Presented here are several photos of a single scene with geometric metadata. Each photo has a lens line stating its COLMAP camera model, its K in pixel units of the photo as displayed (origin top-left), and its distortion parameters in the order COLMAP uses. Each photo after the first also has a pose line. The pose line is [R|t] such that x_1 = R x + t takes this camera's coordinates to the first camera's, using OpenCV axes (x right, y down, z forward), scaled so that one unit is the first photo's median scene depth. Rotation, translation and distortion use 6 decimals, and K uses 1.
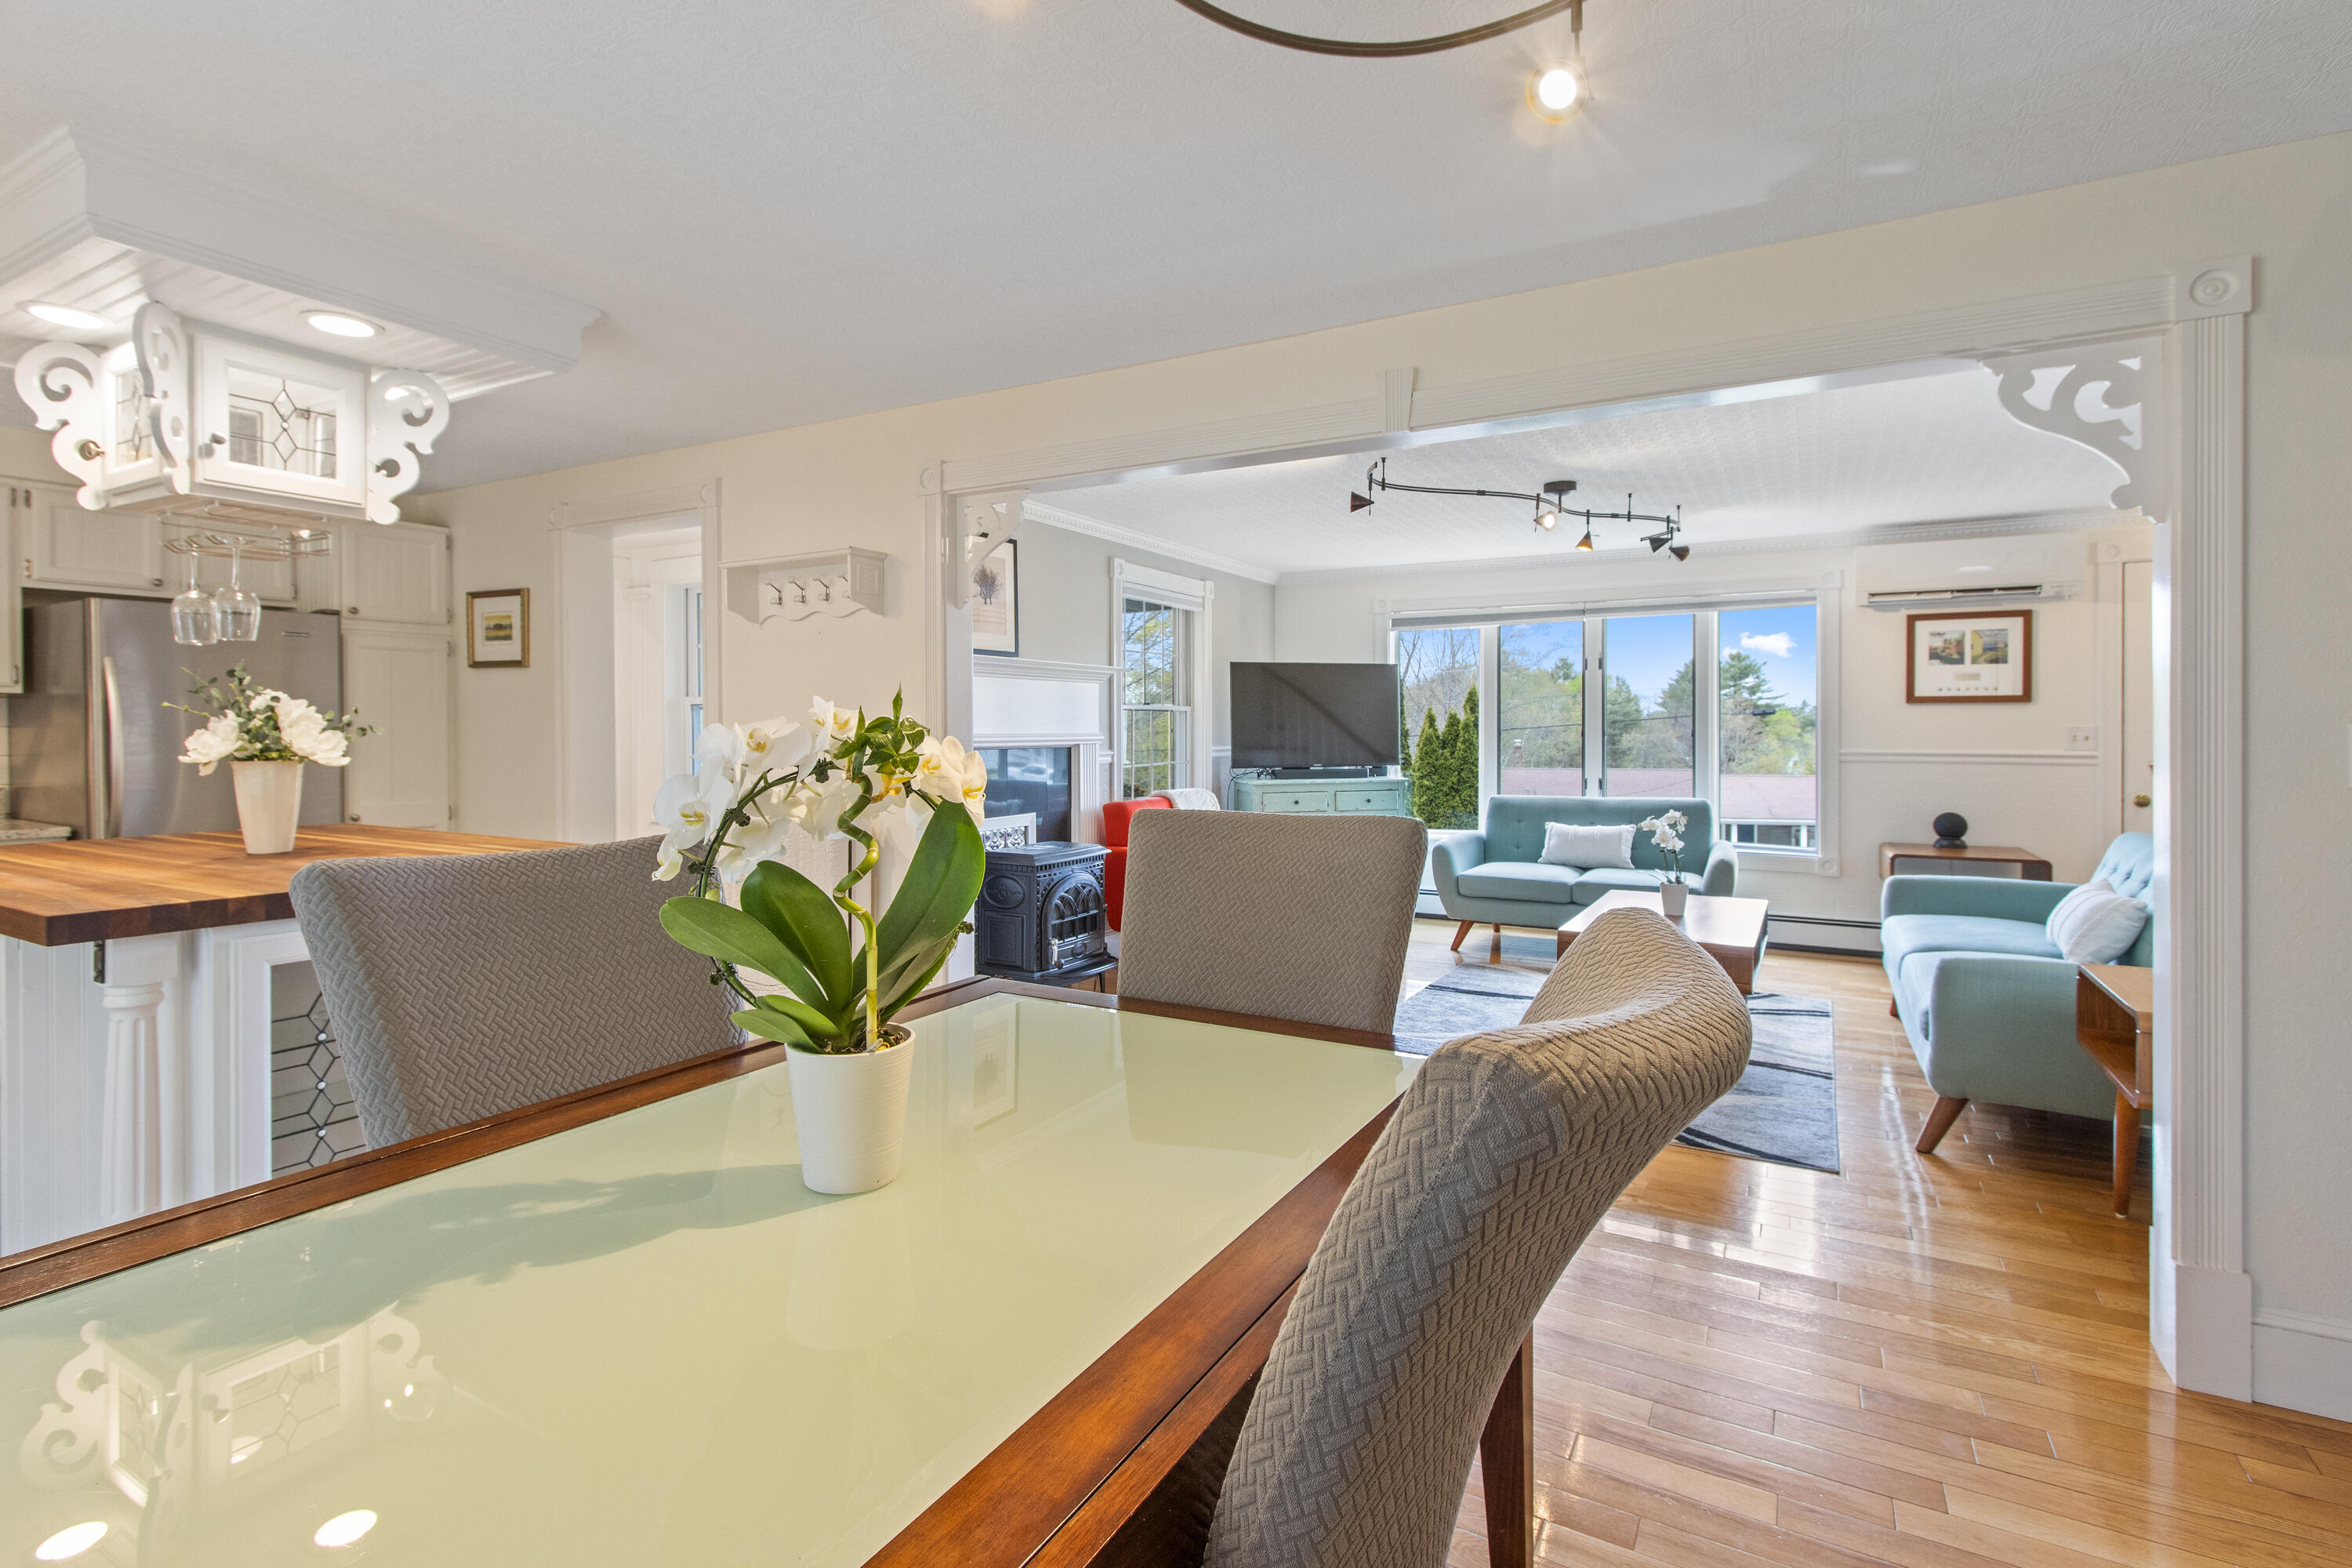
lens RADIAL K [[1101.4, 0, 1181.1], [0, 1101.4, 743.7], [0, 0, 1]] dist [-0.001835, -0.000990]
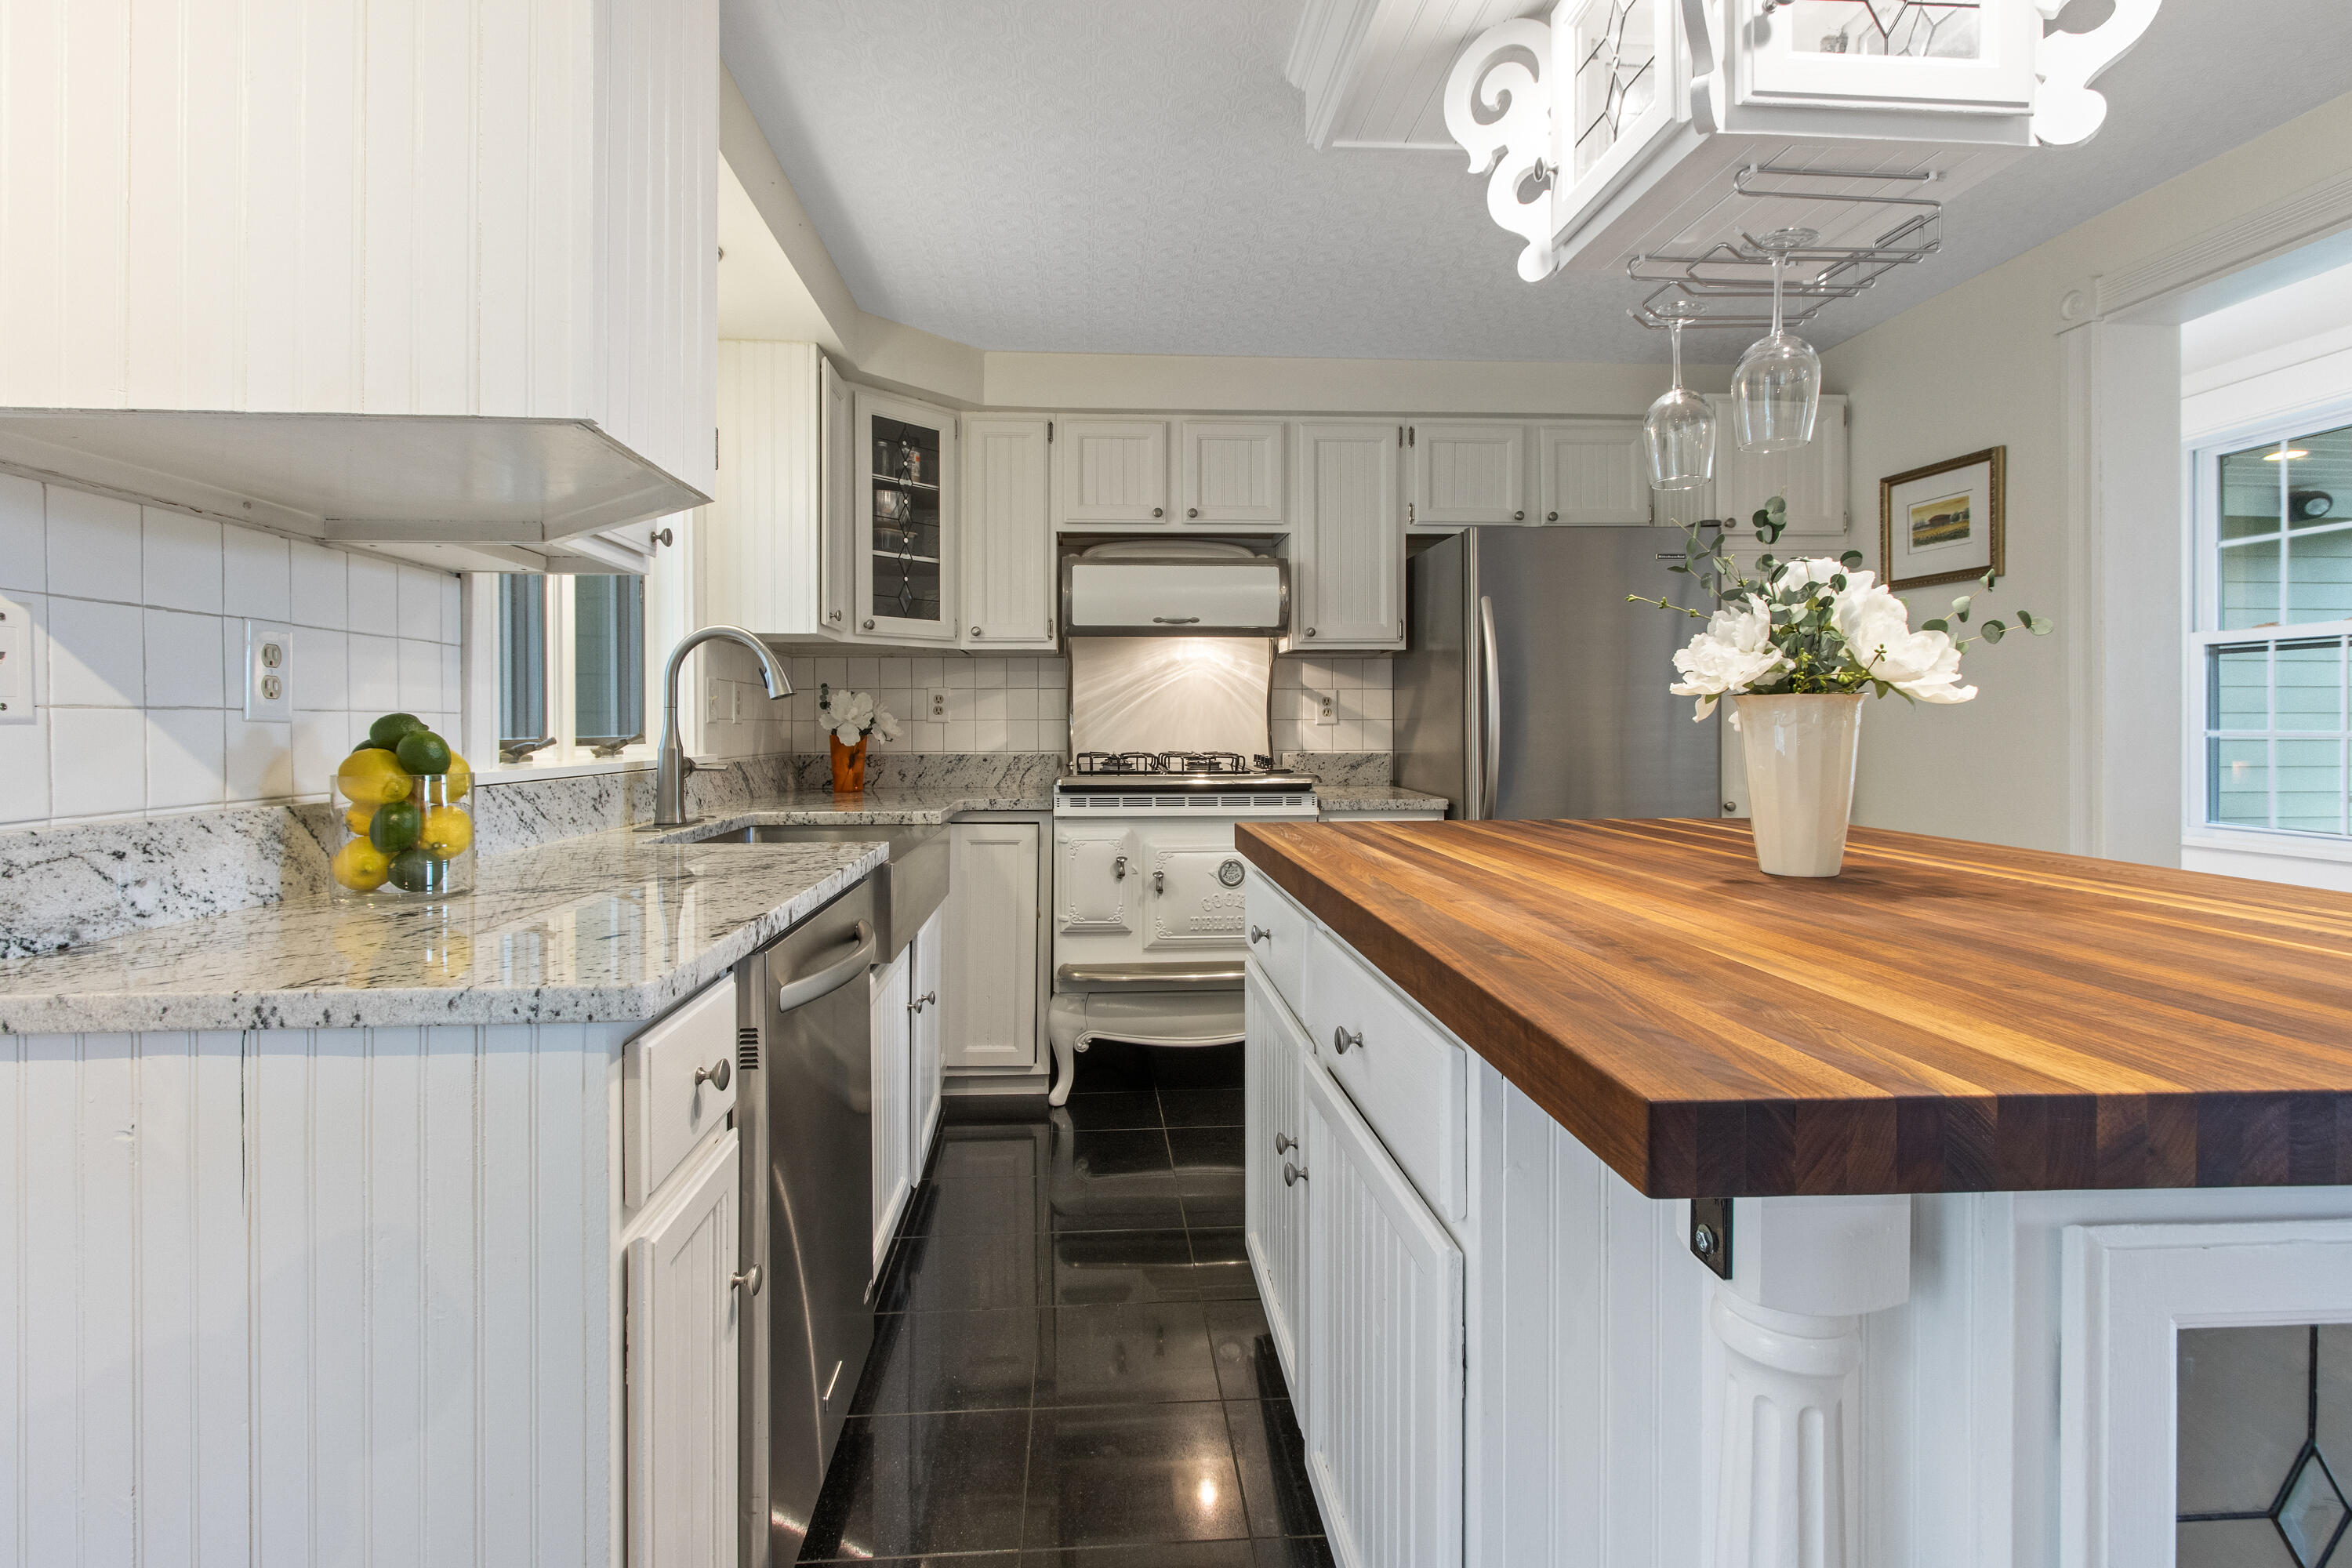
lens RADIAL K [[1127.6, 0, 1161.8], [0, 1127.6, 724.6], [0, 0, 1]] dist [-0.001807, -0.000231]
pose [[0.544199, -0.000716, -0.838956, -0.545553], [-0.009685, 0.999928, -0.007136, 0.035531], [0.838900, 0.012008, 0.544152, 0.460304]]
